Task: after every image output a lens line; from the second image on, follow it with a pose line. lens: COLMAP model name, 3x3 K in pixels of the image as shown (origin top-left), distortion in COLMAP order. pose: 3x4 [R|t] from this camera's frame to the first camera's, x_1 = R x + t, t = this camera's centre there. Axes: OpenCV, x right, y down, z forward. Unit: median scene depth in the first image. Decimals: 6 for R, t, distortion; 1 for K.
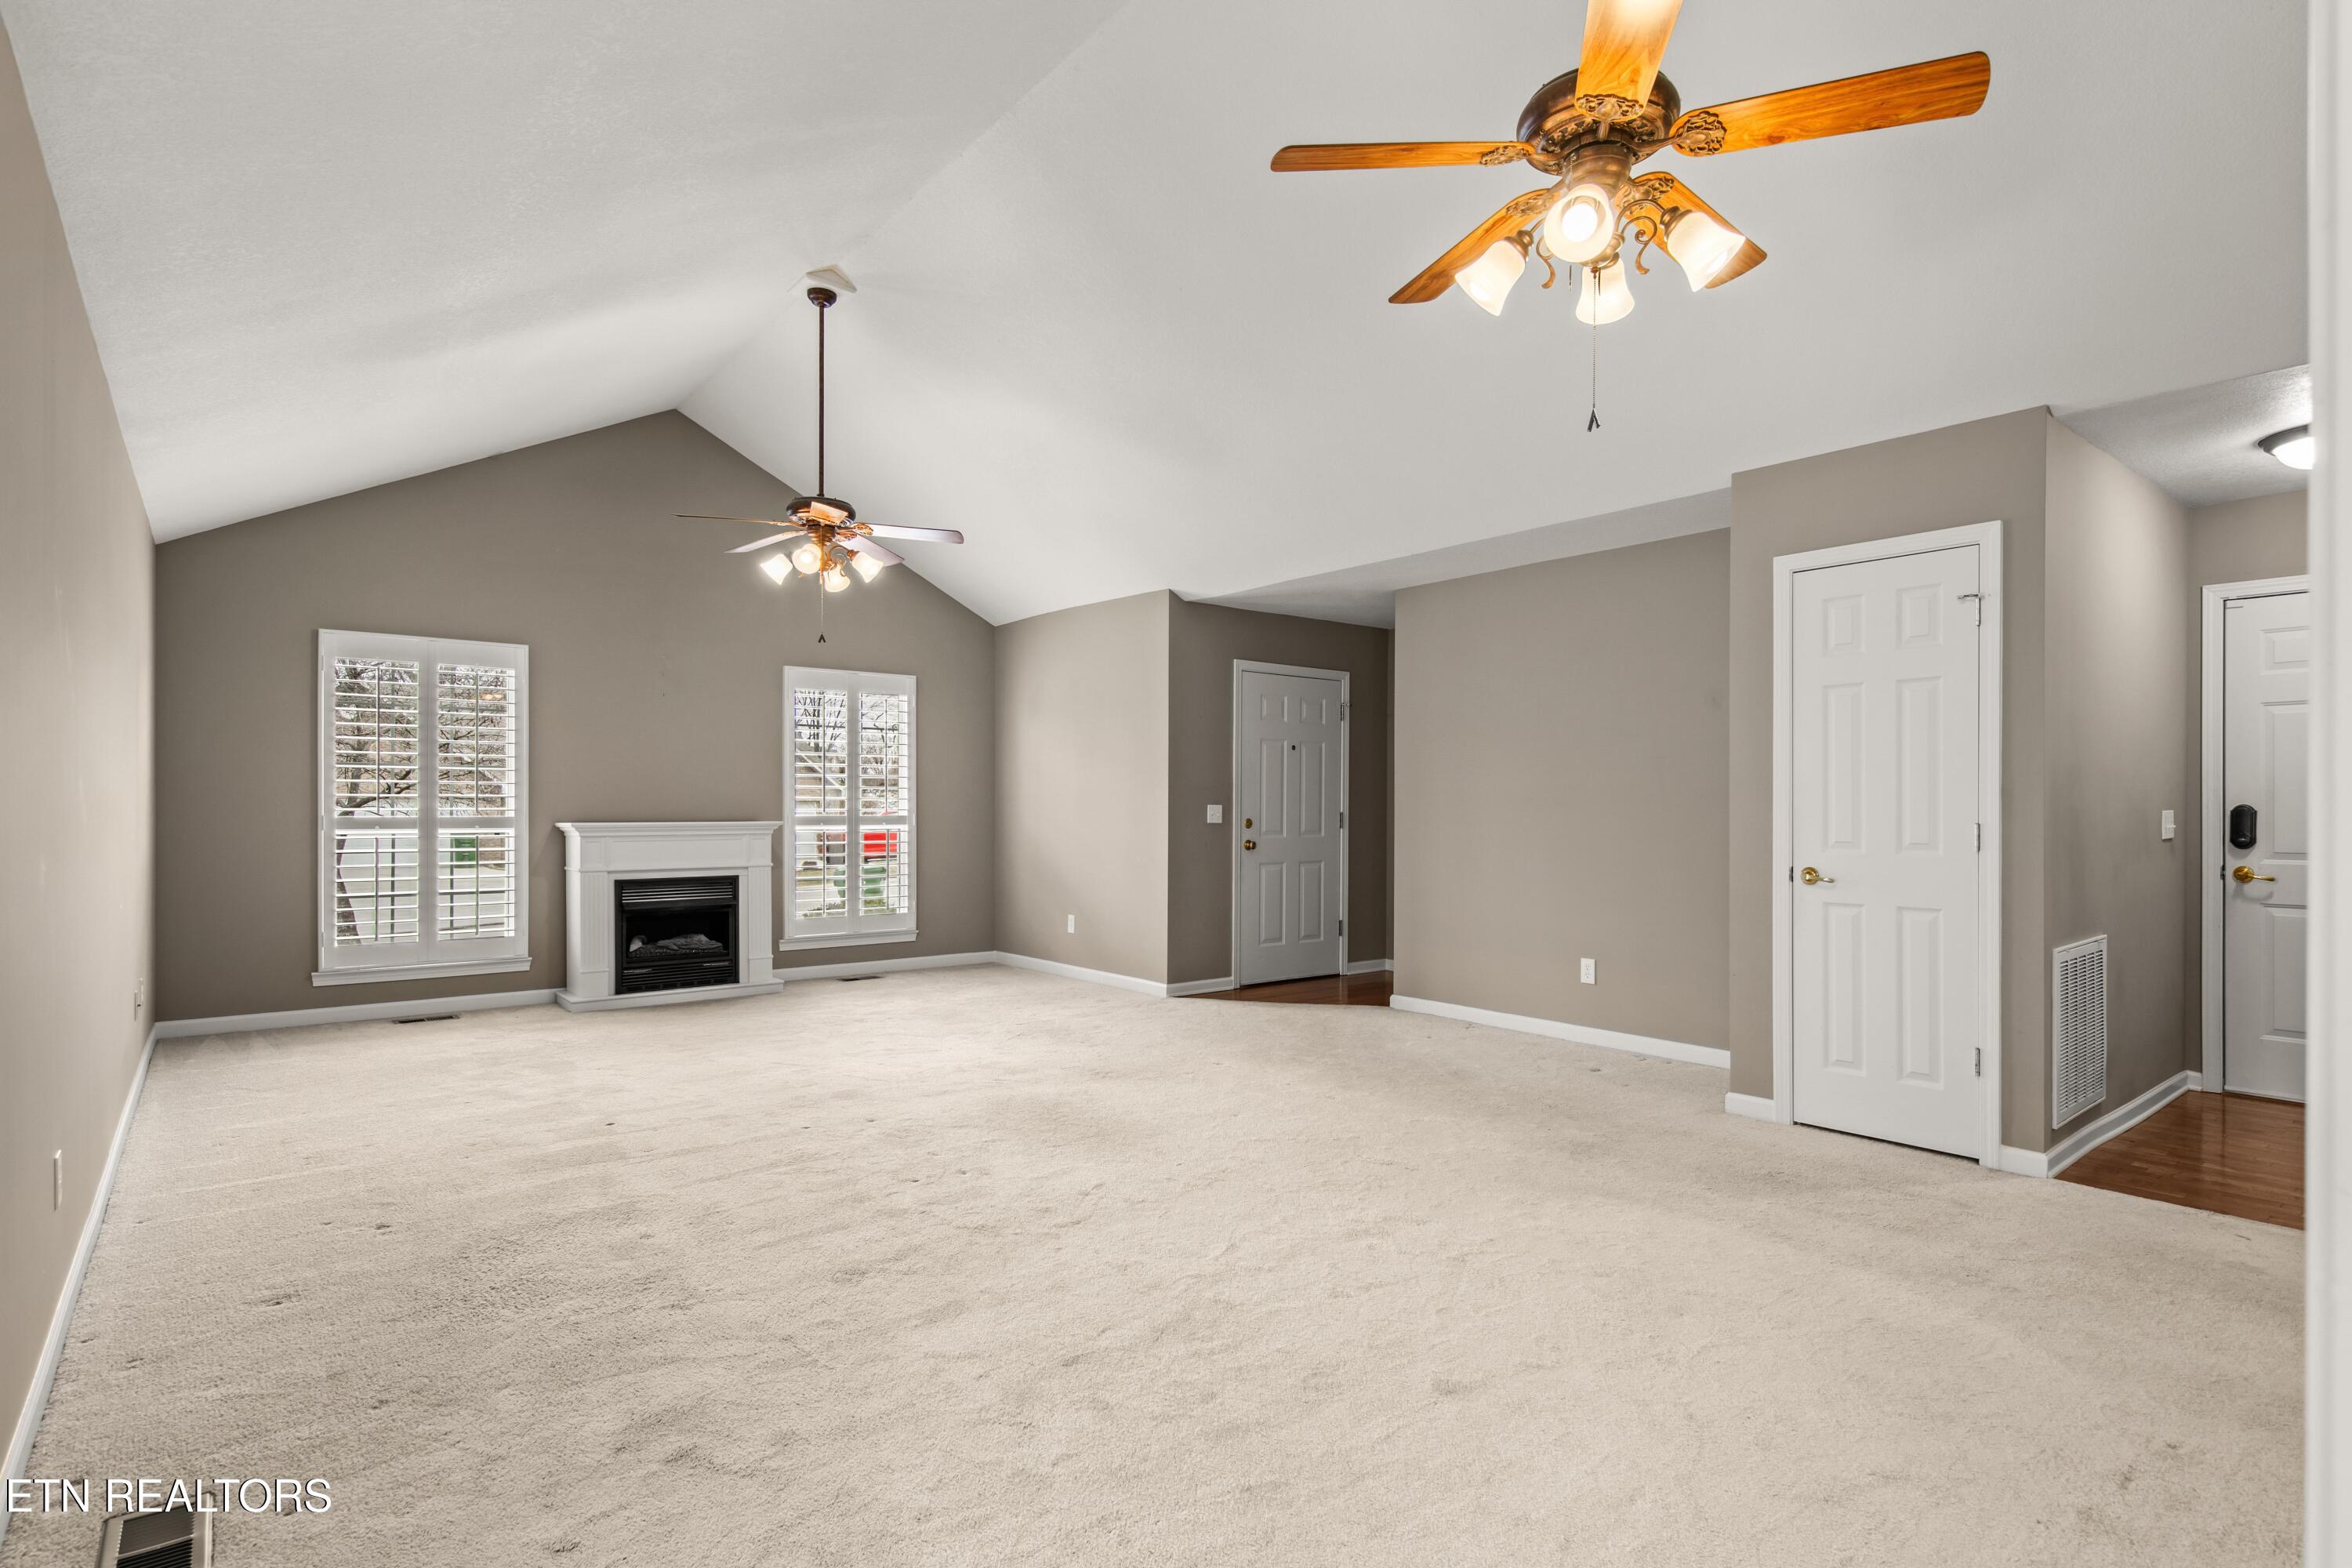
lens RADIAL K [[1179.2, 0, 1176.0], [0, 1179.2, 784.0], [0, 0, 1]] dist [-0.000583, -0.000009]
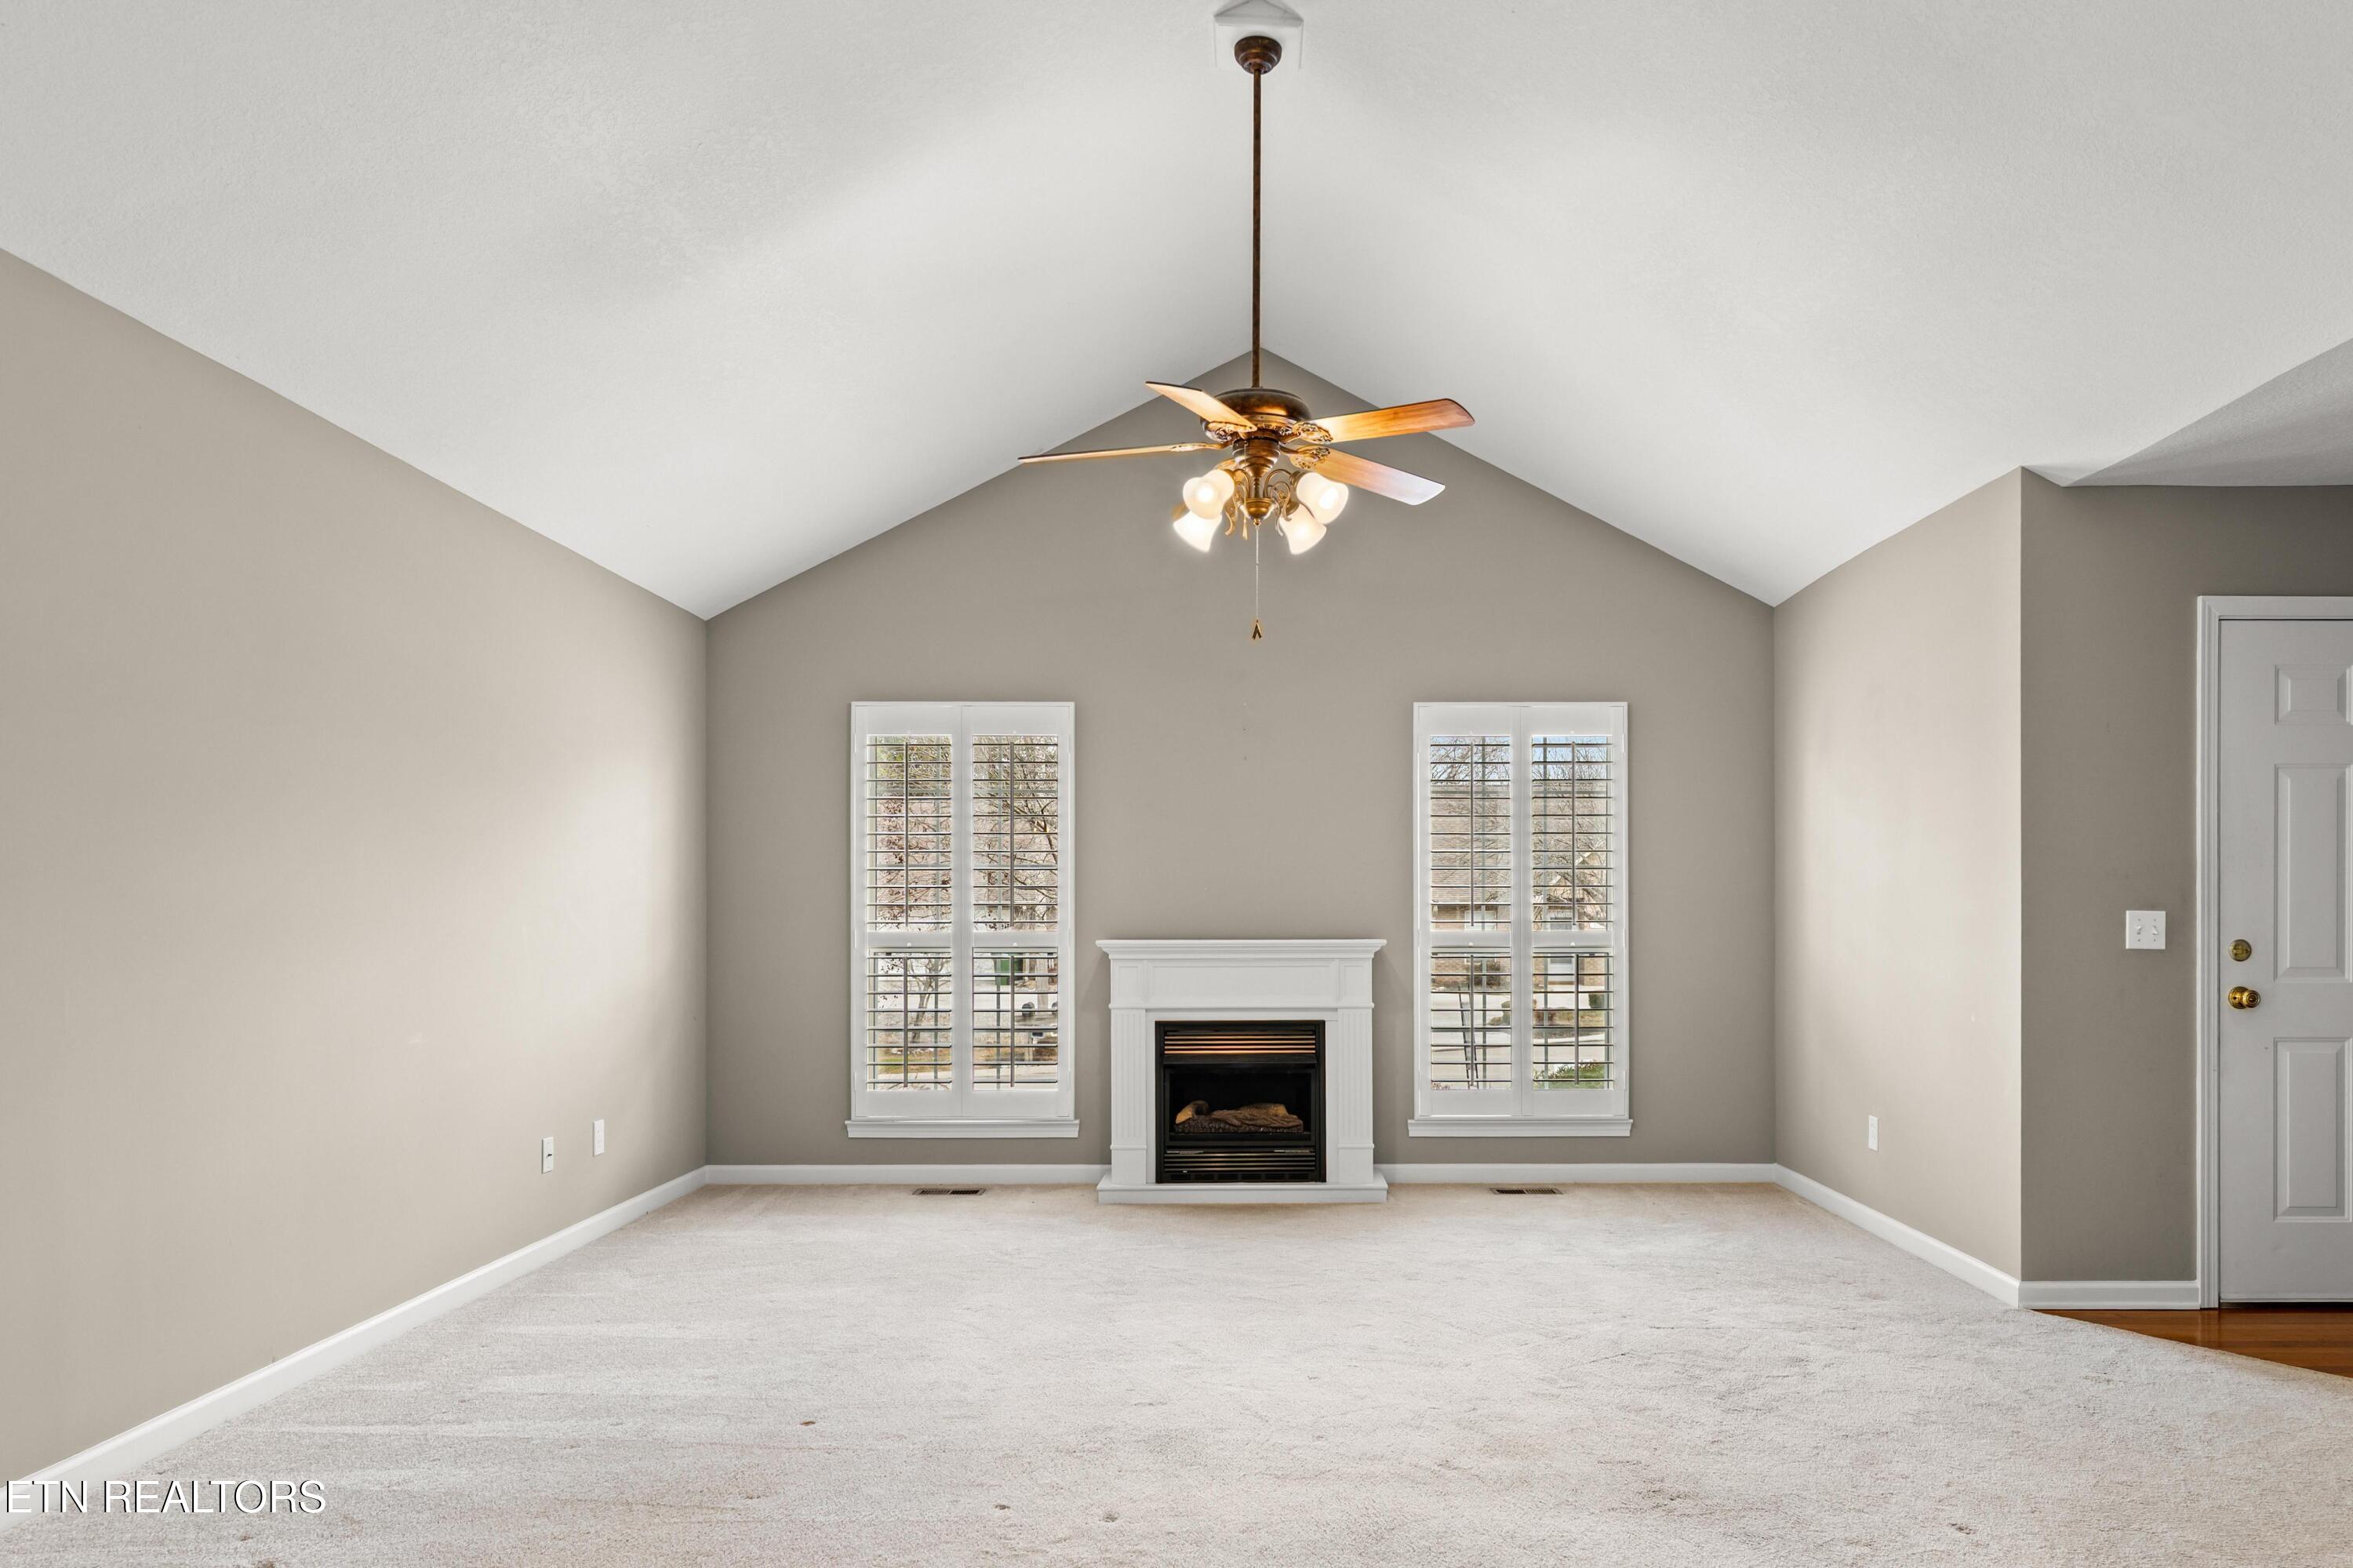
lens RADIAL K [[1513.4, 0, 1252.4], [0, 1513.4, 896.0], [0, 0, 1]] dist [0.007398, 0.001711]
pose [[0.791200, -0.011221, -0.611454, 0.122634], [0.014451, 0.999896, 0.000350, 0.006623], [0.611387, -0.009113, 0.791280, 0.306477]]
